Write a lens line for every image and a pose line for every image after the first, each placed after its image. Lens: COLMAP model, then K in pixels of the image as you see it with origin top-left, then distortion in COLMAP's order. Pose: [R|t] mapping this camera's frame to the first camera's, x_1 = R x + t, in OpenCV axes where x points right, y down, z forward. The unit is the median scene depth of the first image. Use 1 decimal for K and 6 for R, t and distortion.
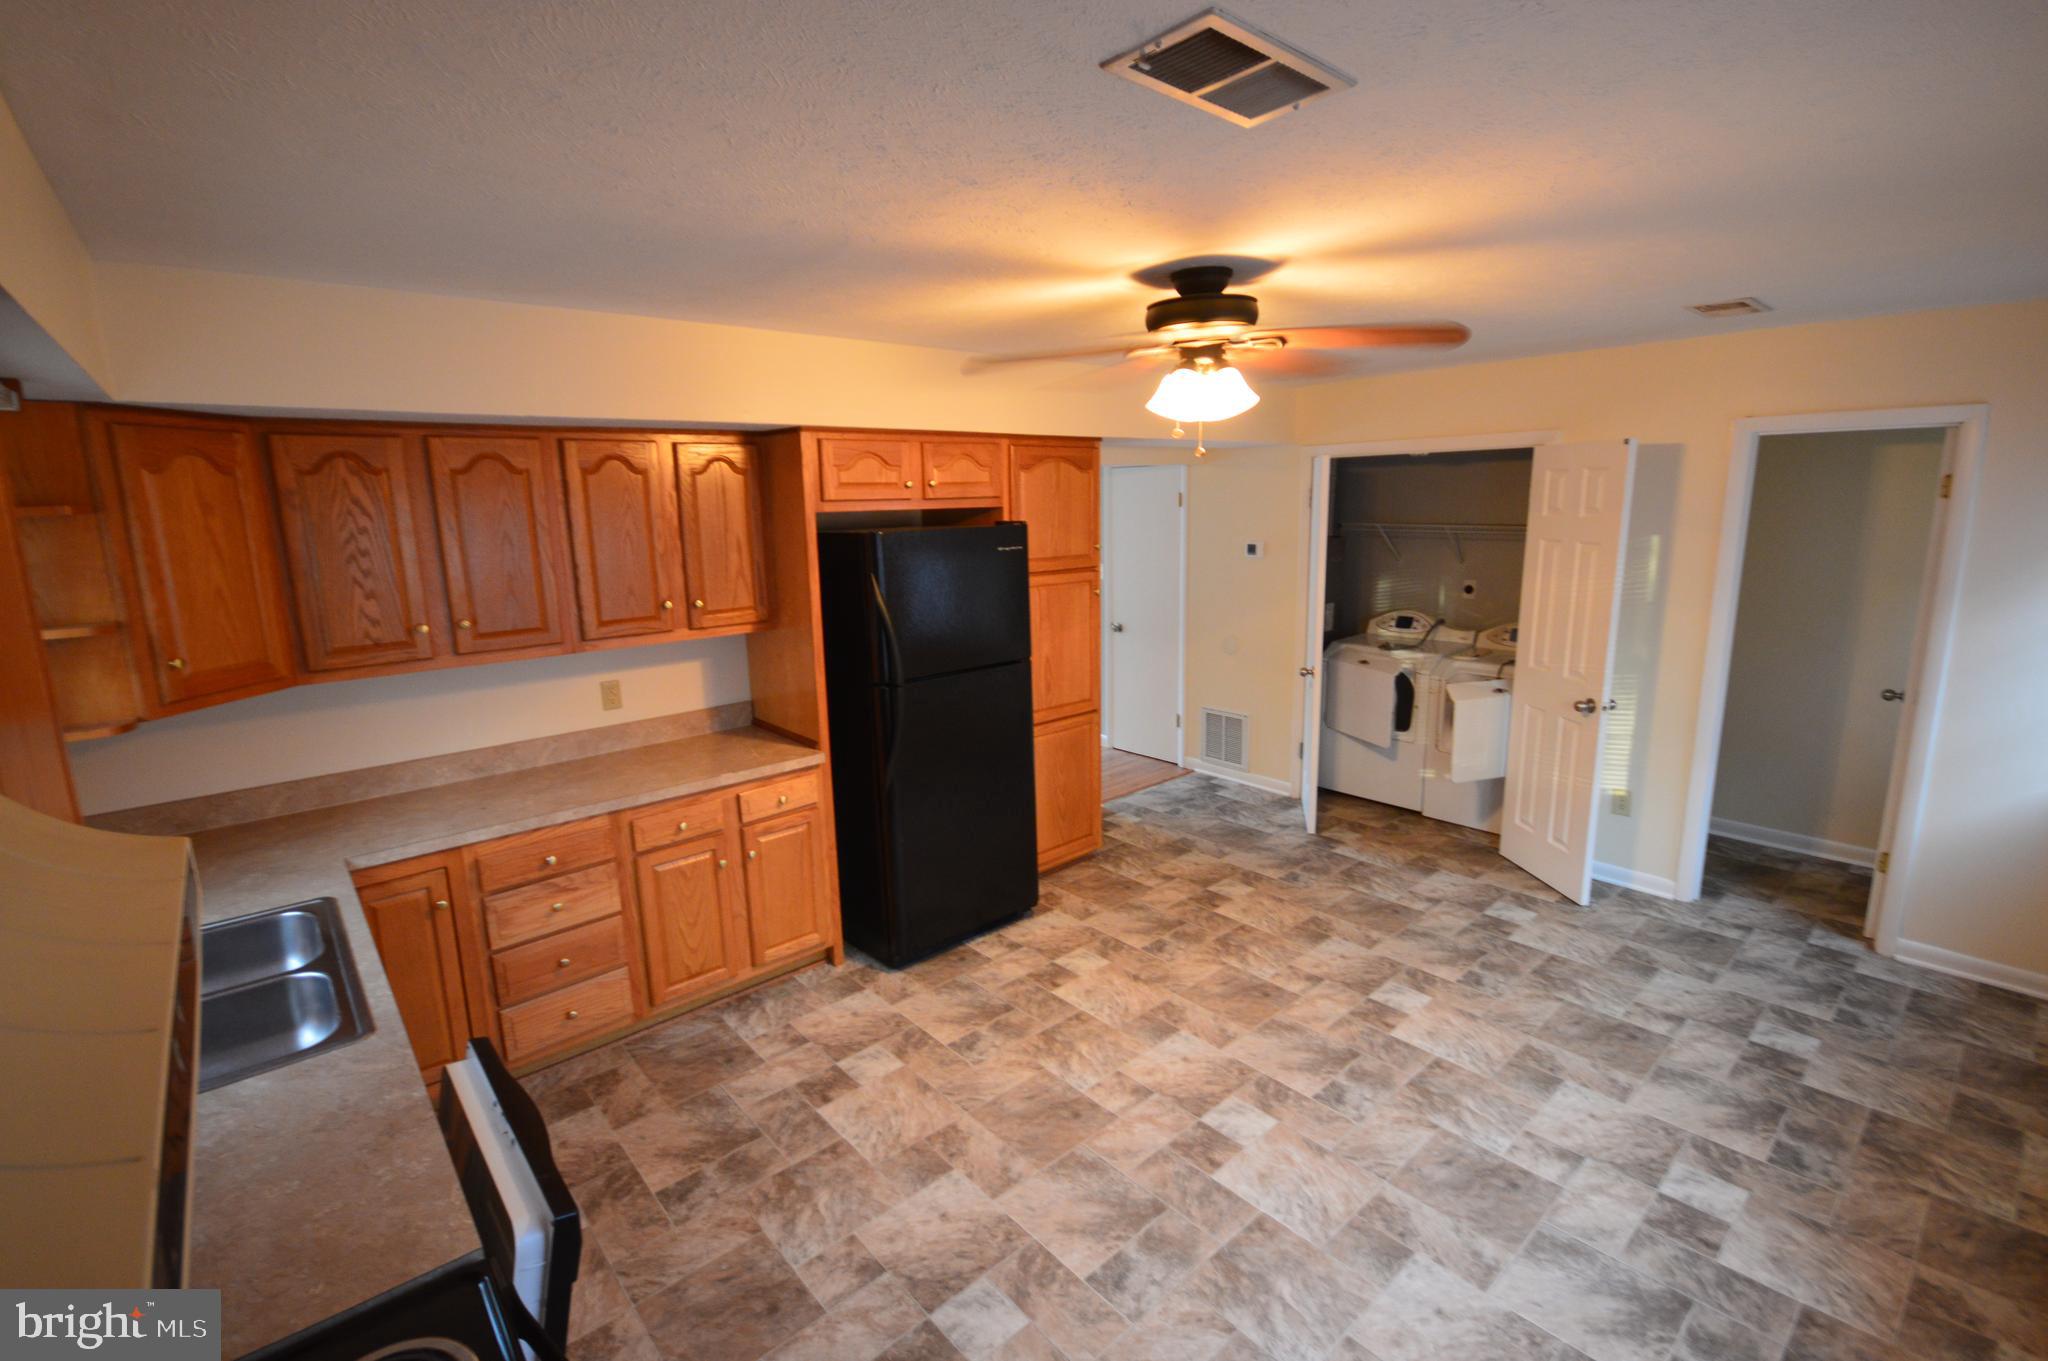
lens RADIAL K [[911.2, 0, 1020.4], [0, 911.2, 672.0], [0, 0, 1]] dist [0.008439, -0.011129]
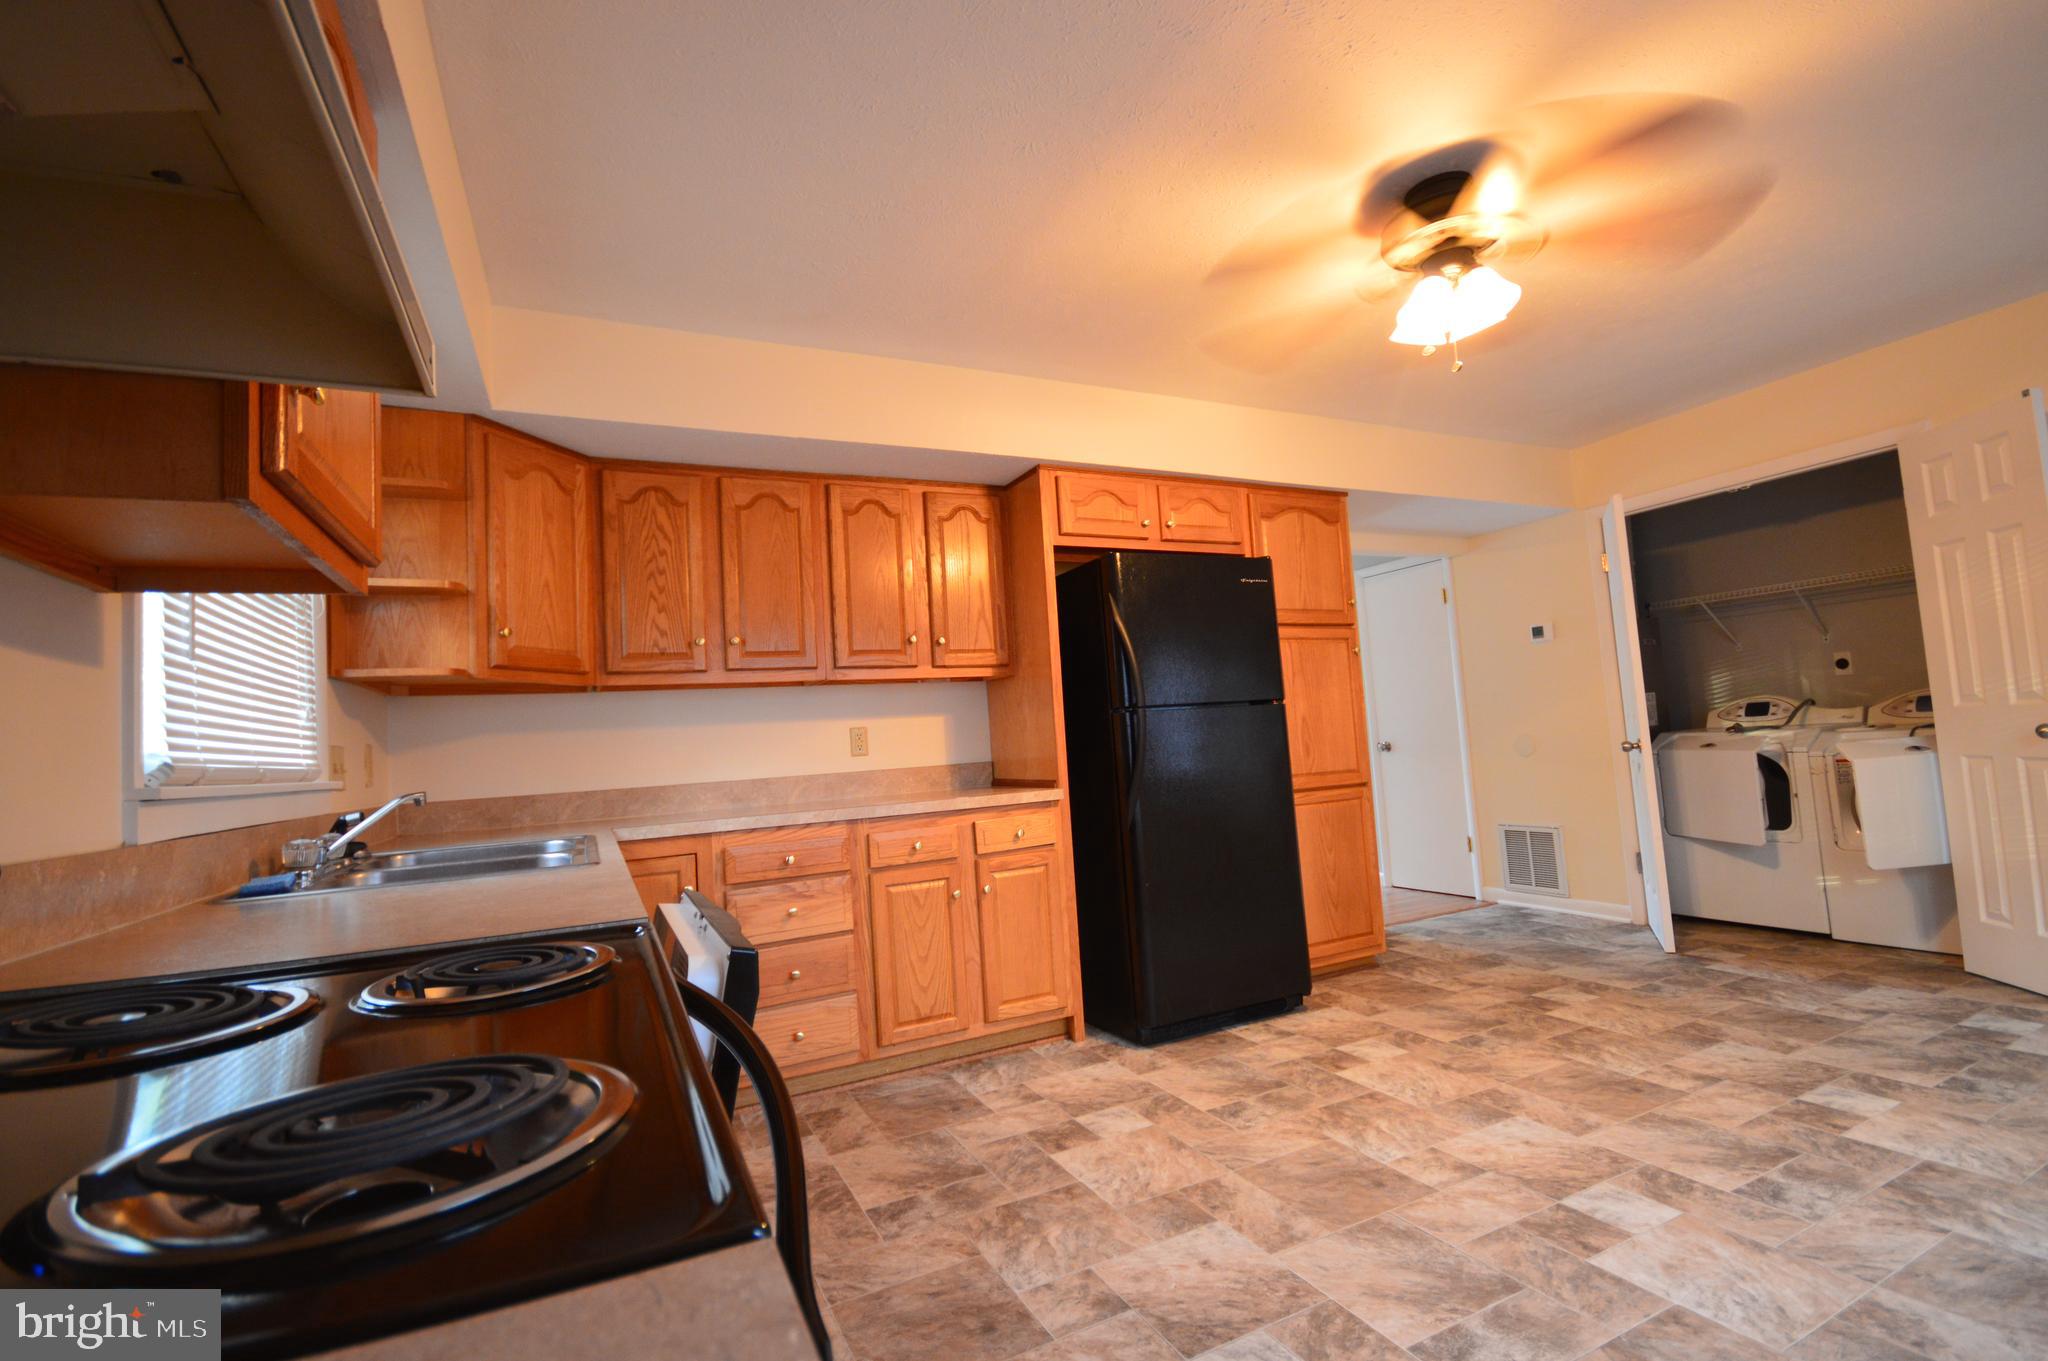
lens RADIAL K [[911.2, 0, 1016.5], [0, 911.2, 677.1], [0, 0, 1]] dist [0.008439, -0.011129]
pose [[0.962509, -0.057636, -0.265055, -0.003725], [-0.012199, 0.966978, -0.254566, 0.278978], [0.270975, 0.248255, 0.930023, 0.100508]]
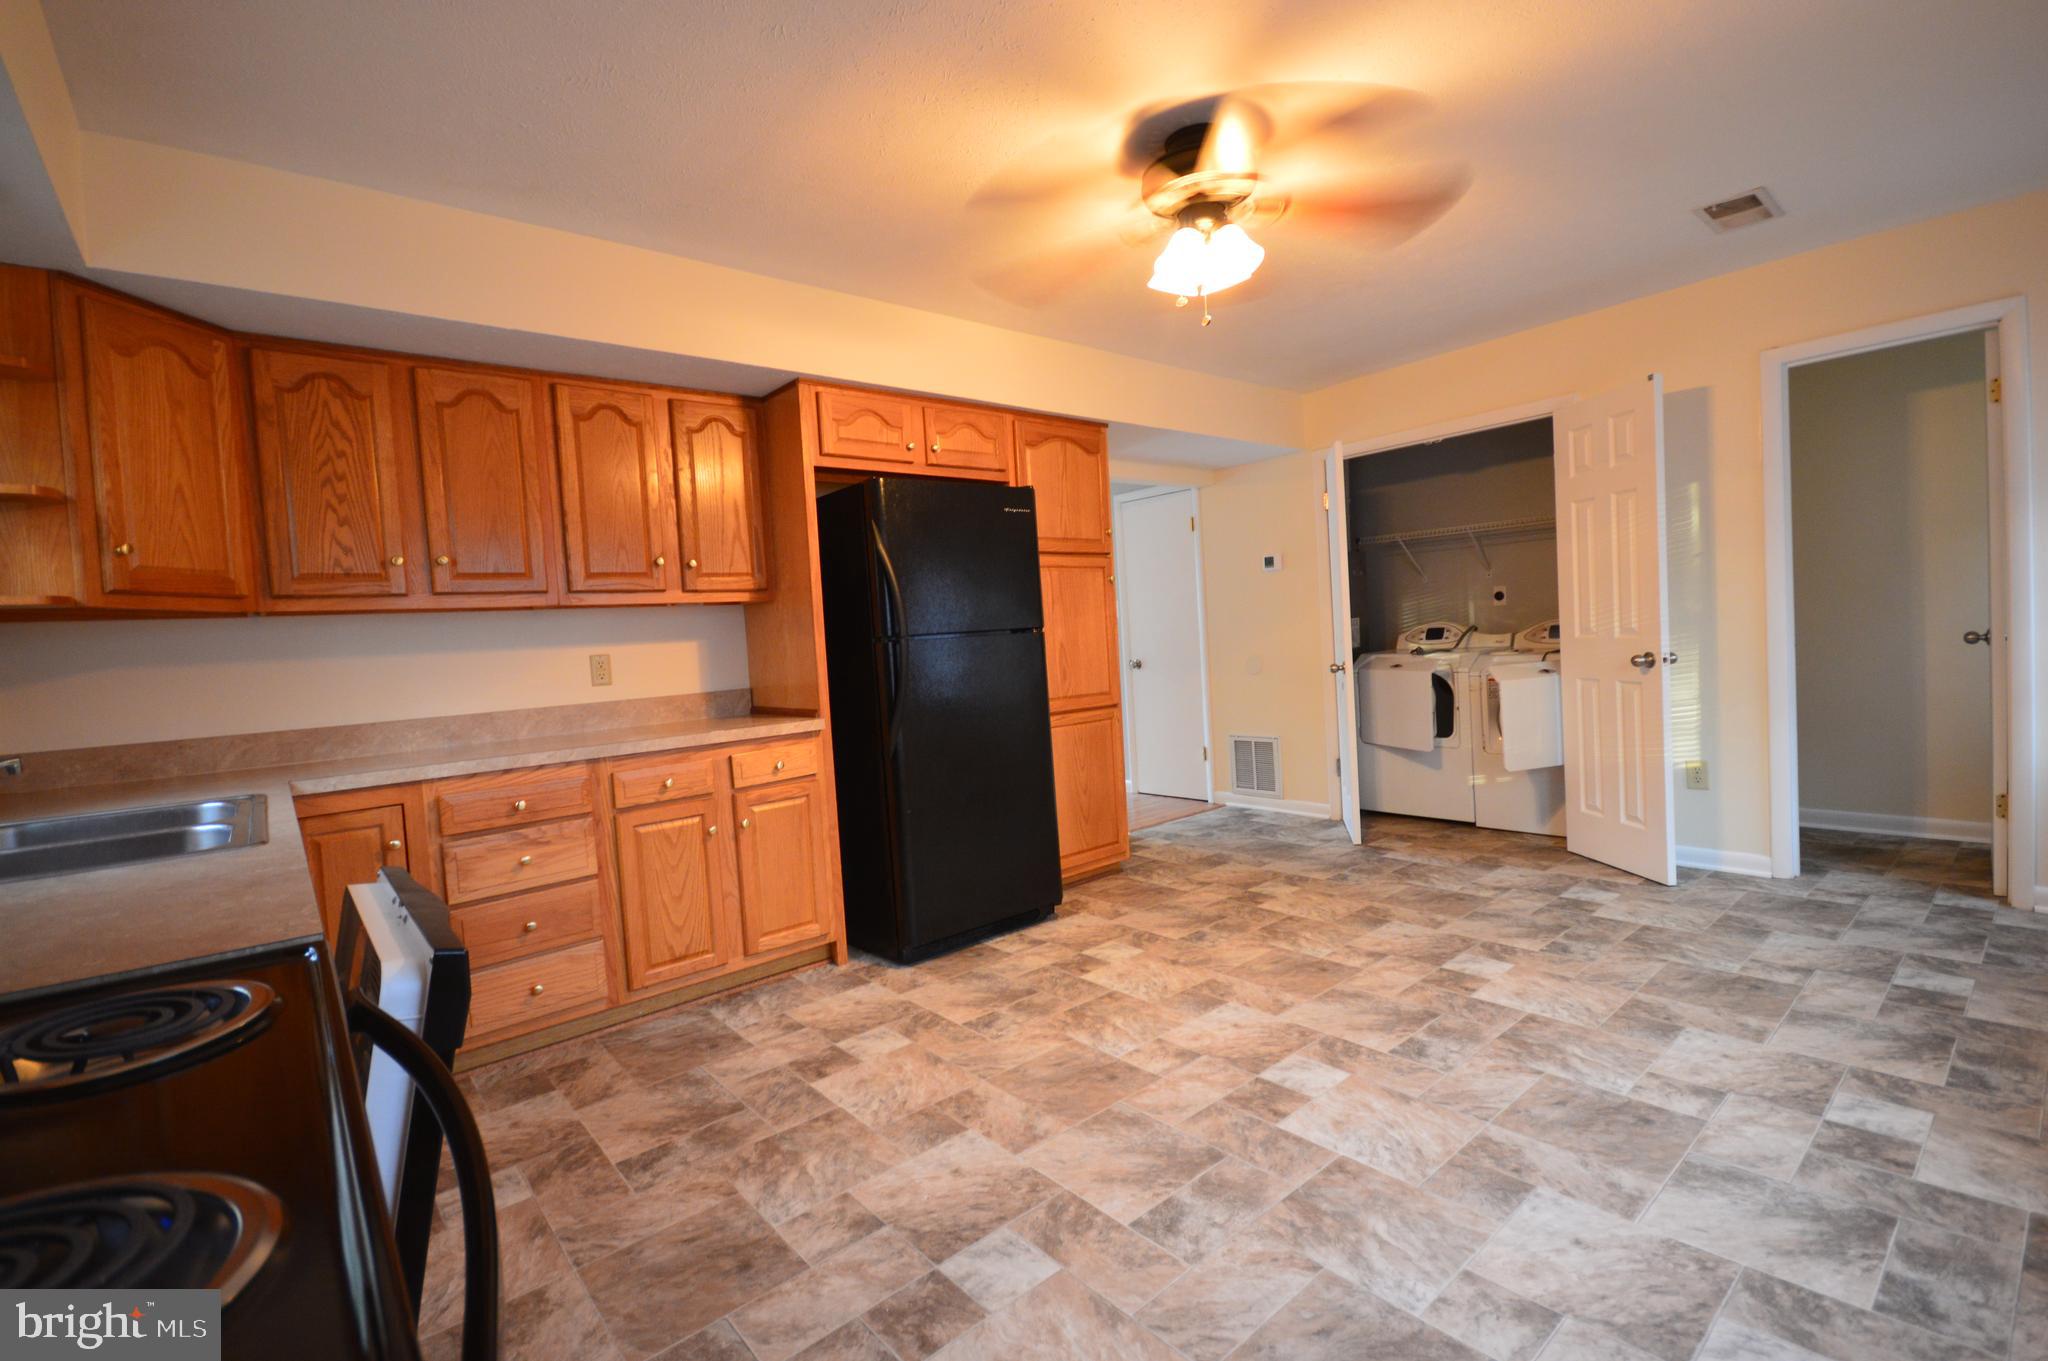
lens RADIAL K [[911.2, 0, 1020.7], [0, 911.2, 677.0], [0, 0, 1]] dist [0.008439, -0.011129]
pose [[0.999092, -0.037582, -0.020063, 0.007358], [0.034159, 0.988113, -0.149888, 0.246408], [0.025458, 0.149066, 0.988499, 0.100465]]
